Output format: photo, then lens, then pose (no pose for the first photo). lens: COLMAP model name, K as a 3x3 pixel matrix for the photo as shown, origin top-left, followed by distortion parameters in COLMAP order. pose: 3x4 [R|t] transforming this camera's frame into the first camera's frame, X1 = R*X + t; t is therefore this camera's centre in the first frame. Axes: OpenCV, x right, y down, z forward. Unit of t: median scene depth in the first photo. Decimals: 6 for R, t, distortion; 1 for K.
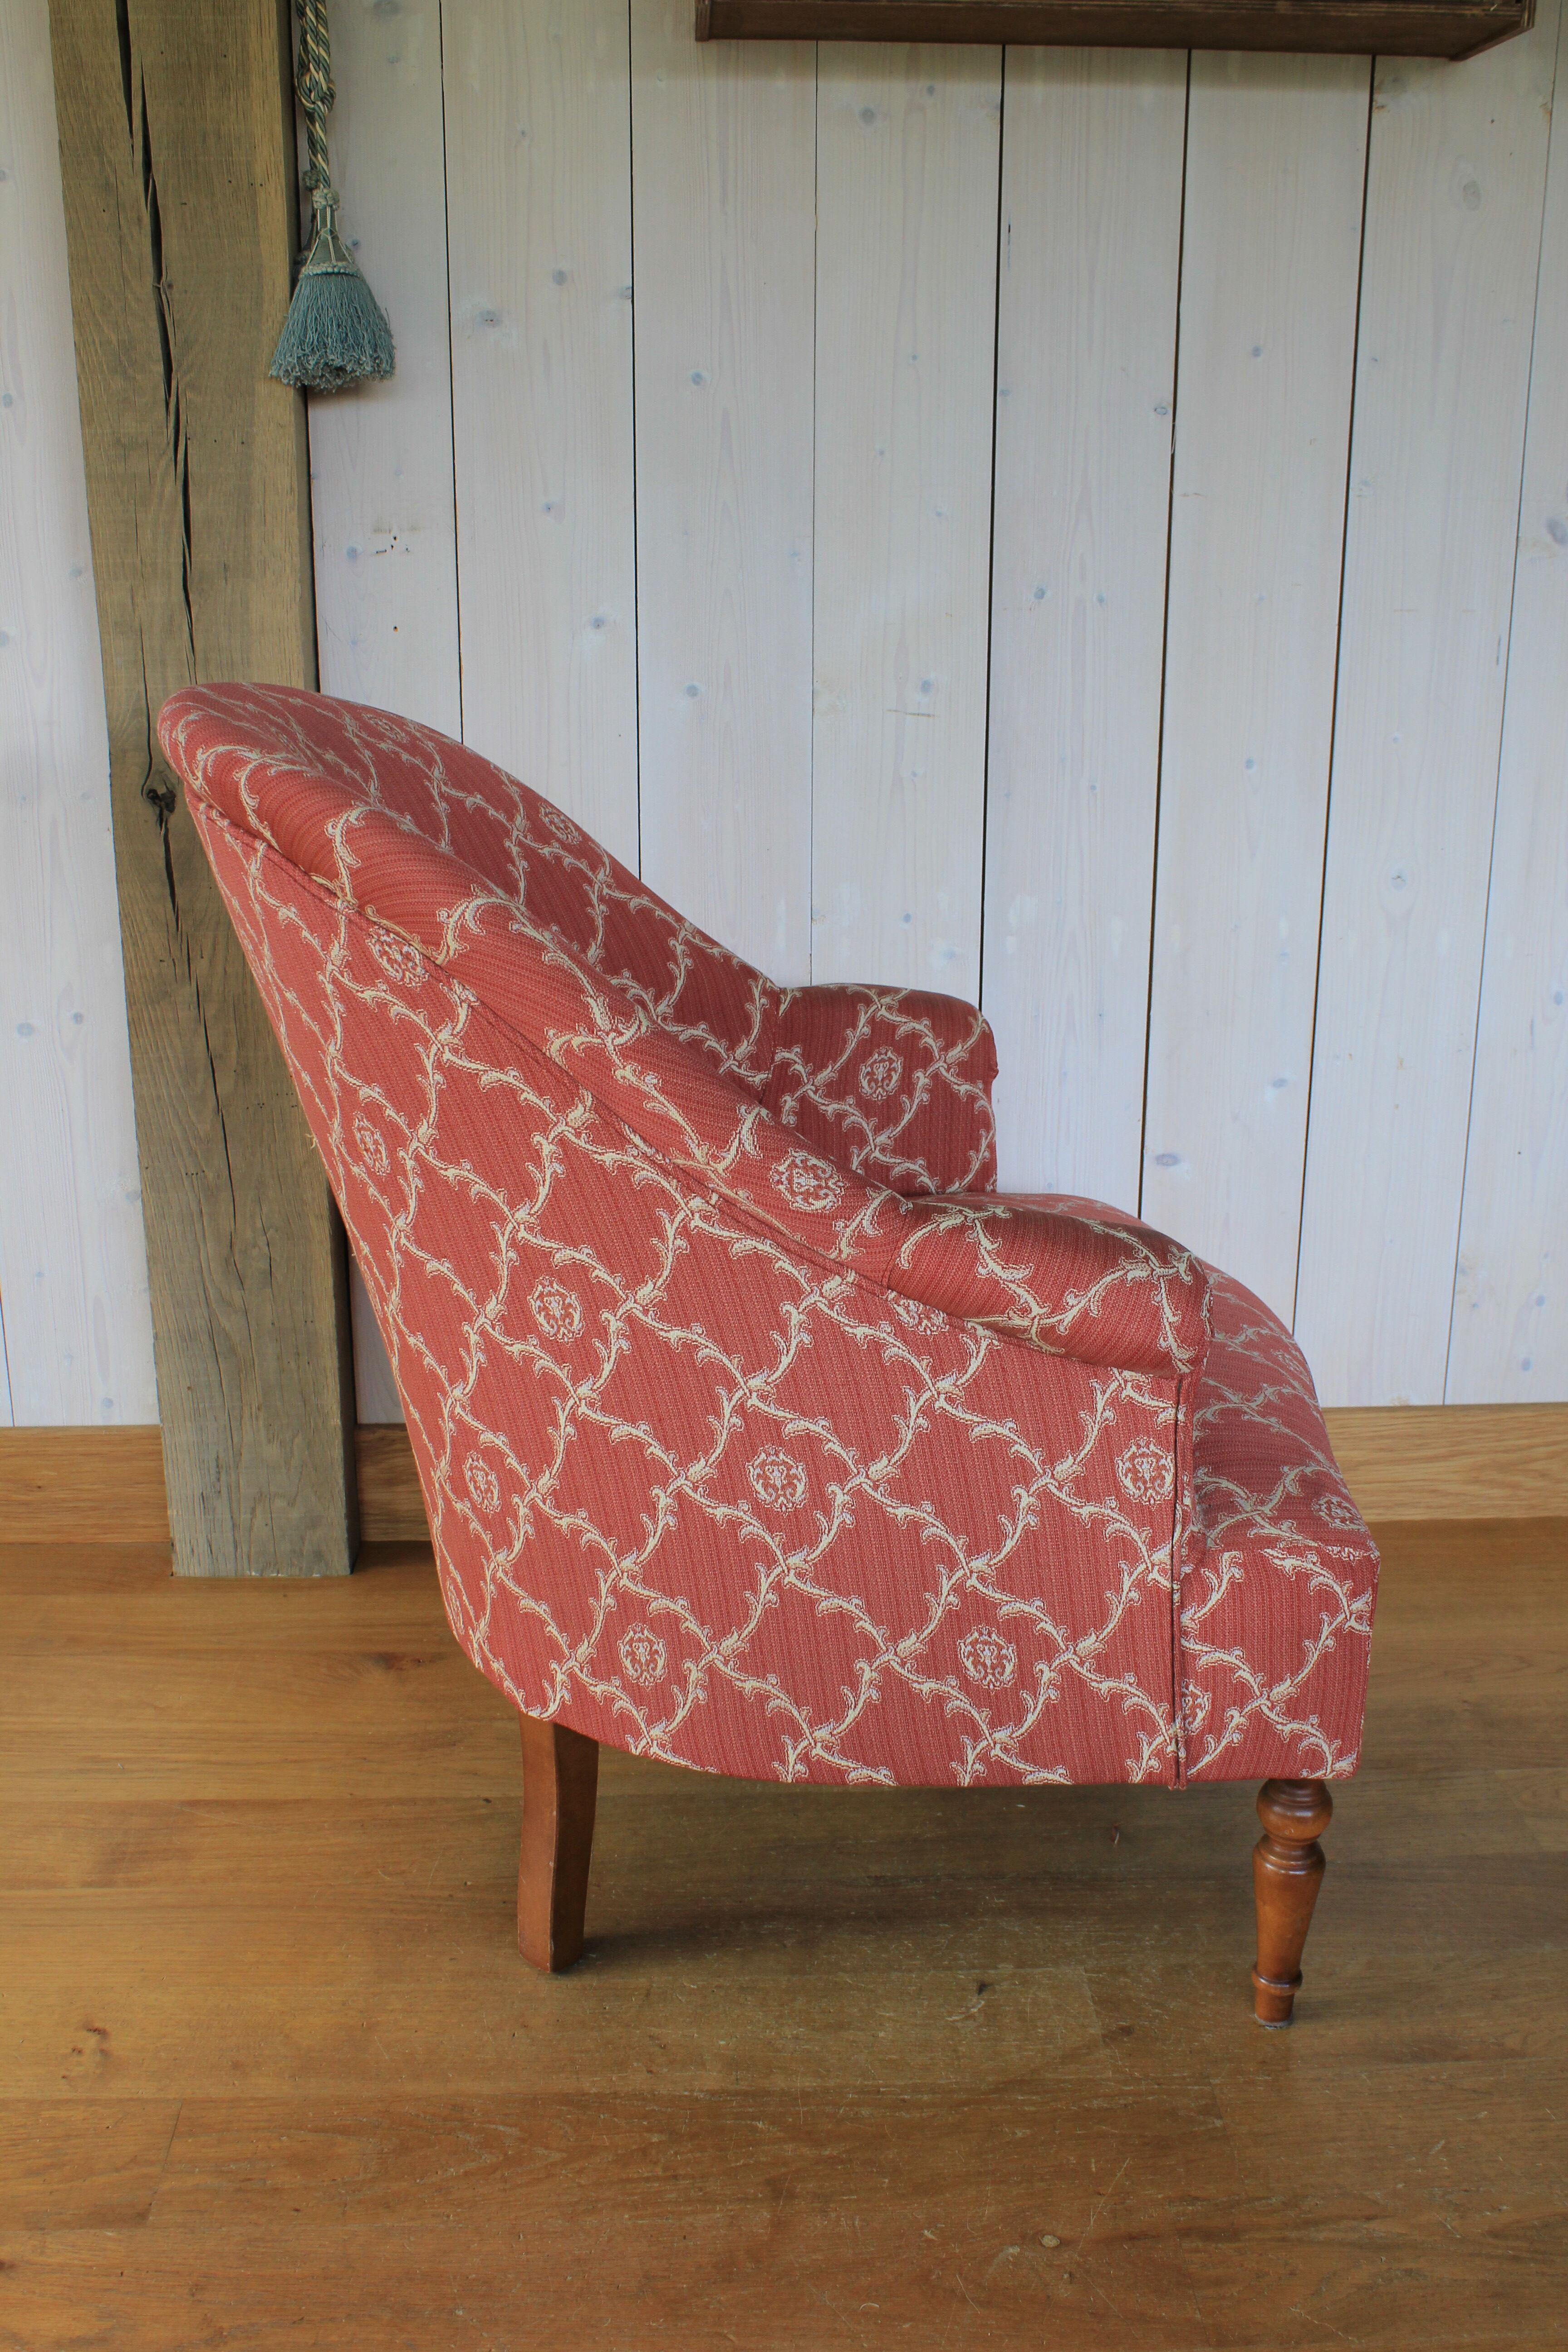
lens RADIAL K [[2464.3, 0, 784.0], [0, 2464.3, 1176.0], [0, 0, 1]] dist [-0.130344, 0.158524]
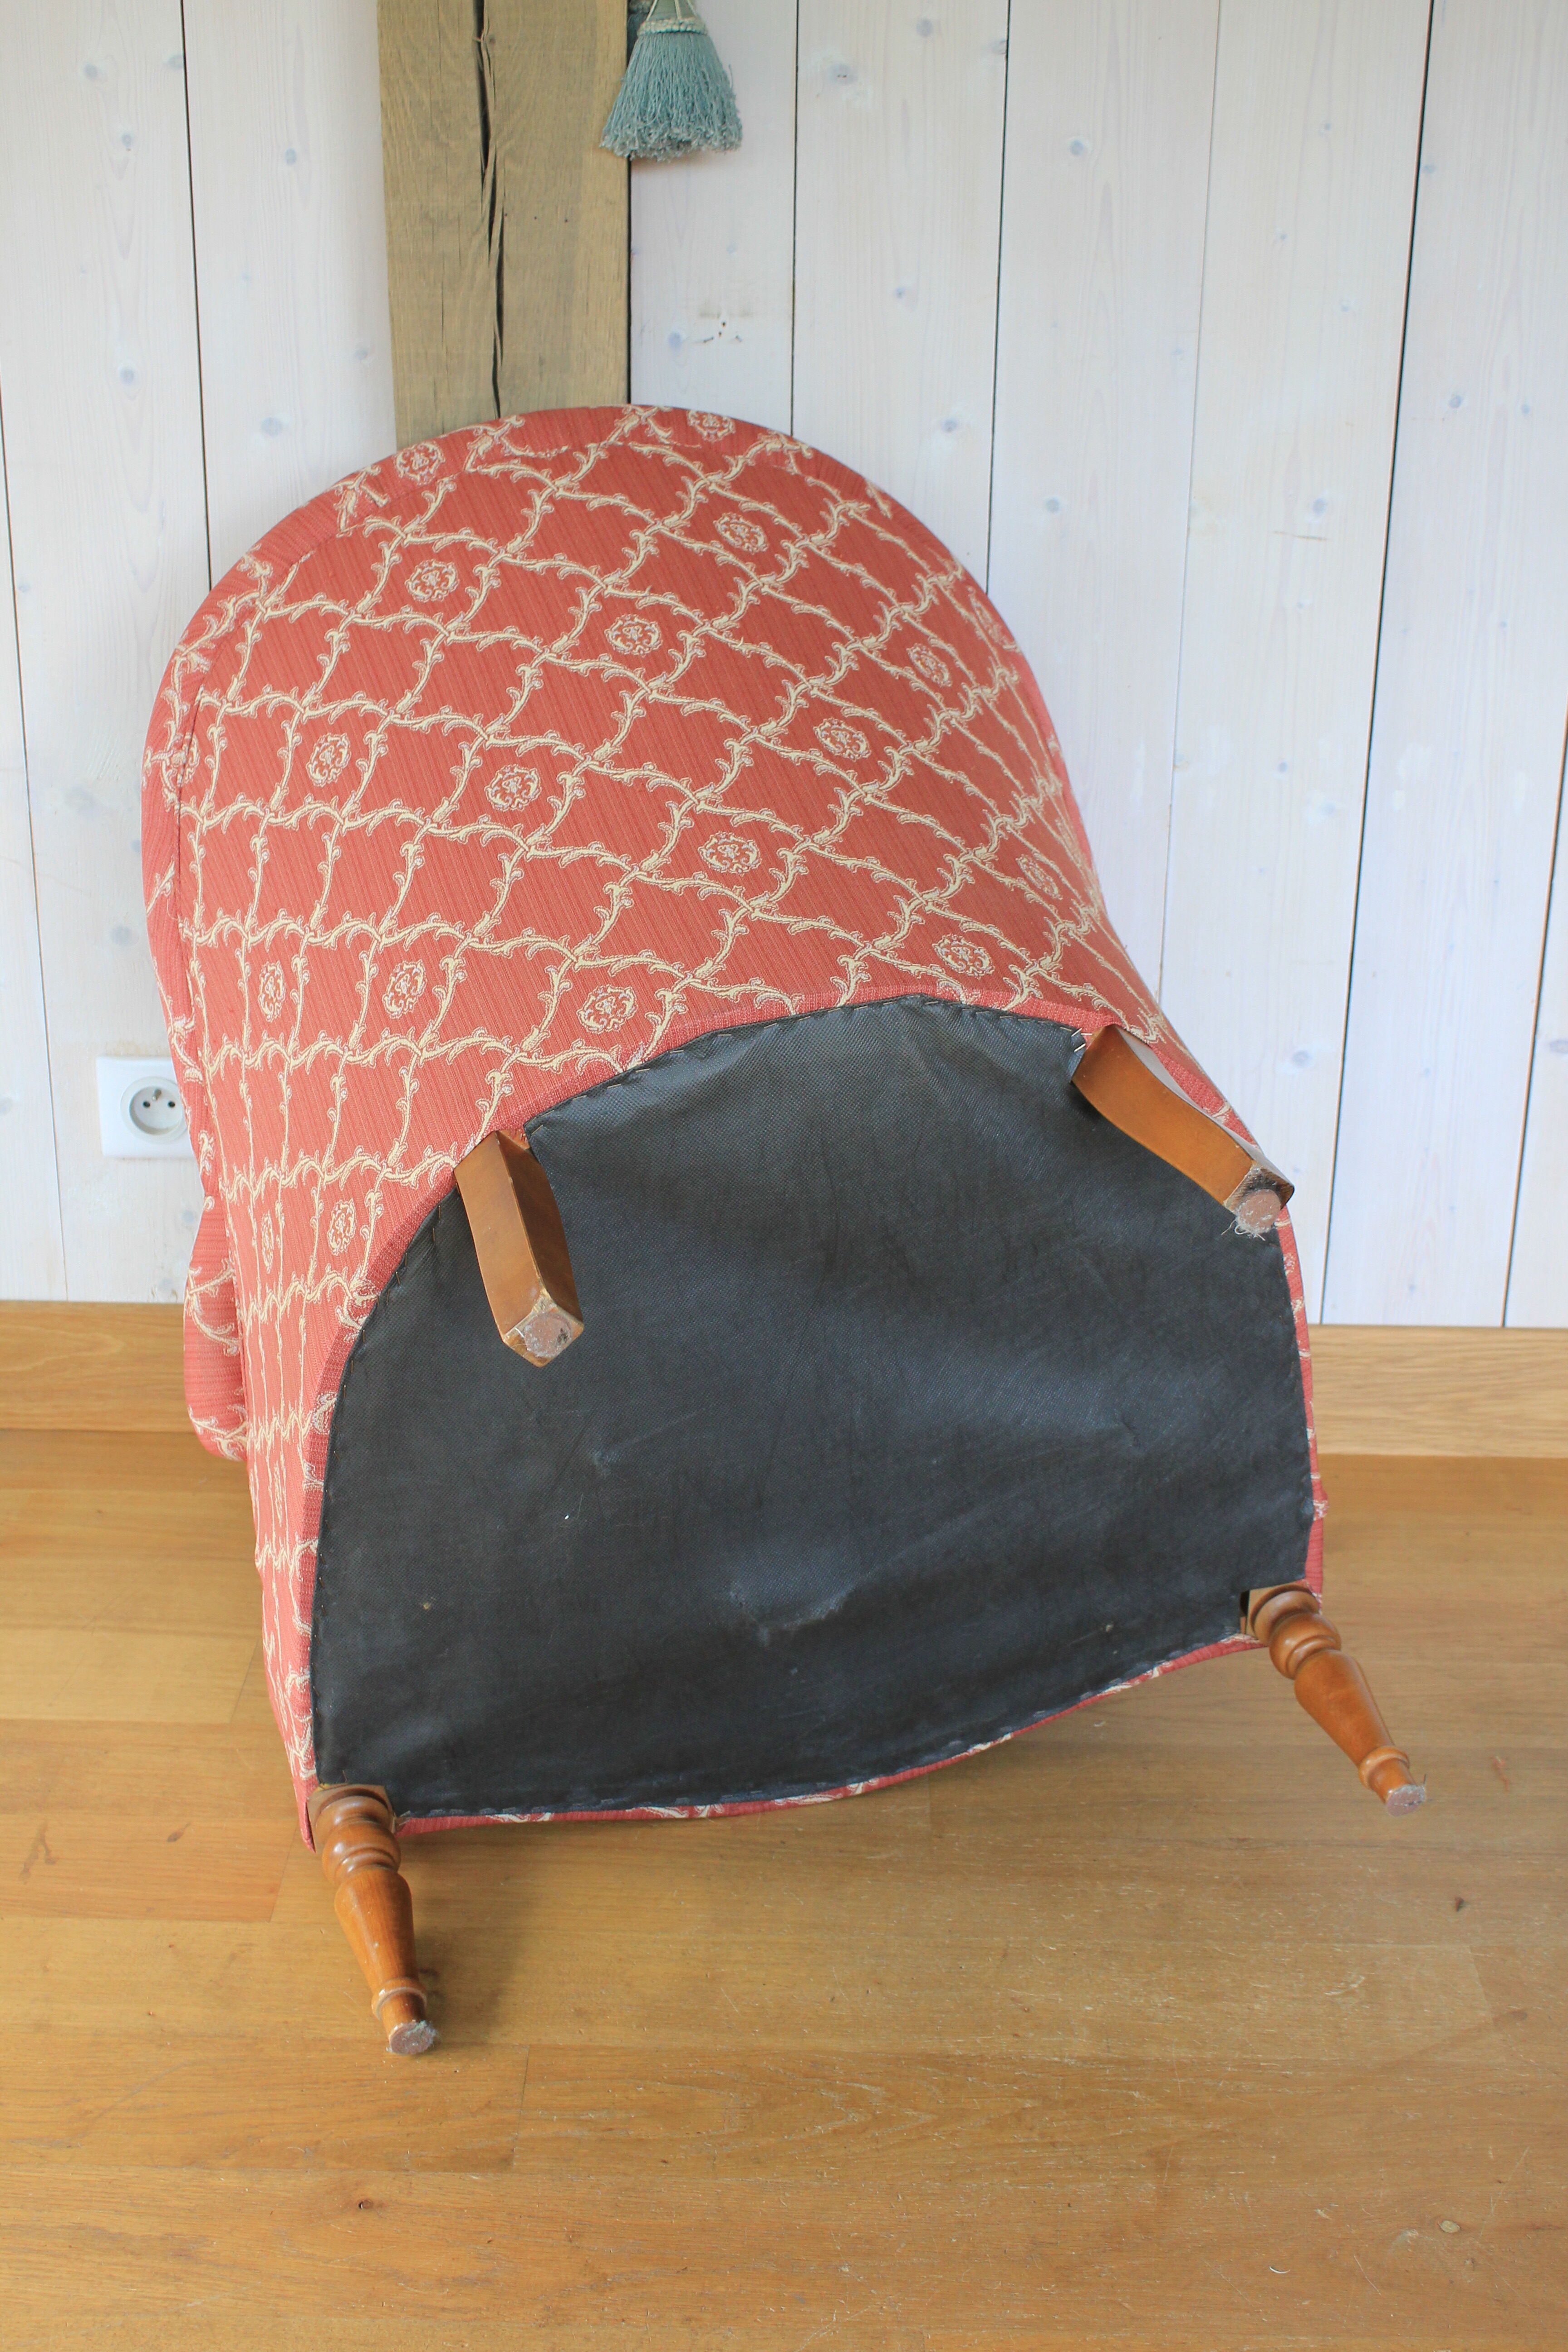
lens RADIAL K [[3144.1, 0, 784.0], [0, 3144.1, 1176.0], [0, 0, 1]] dist [-0.065004, 0.121884]
pose [[0.998315, 0.032138, -0.048317, -0.098154], [-0.028280, 0.996513, 0.078502, -0.059510], [0.050671, -0.077003, 0.995742, -0.198256]]
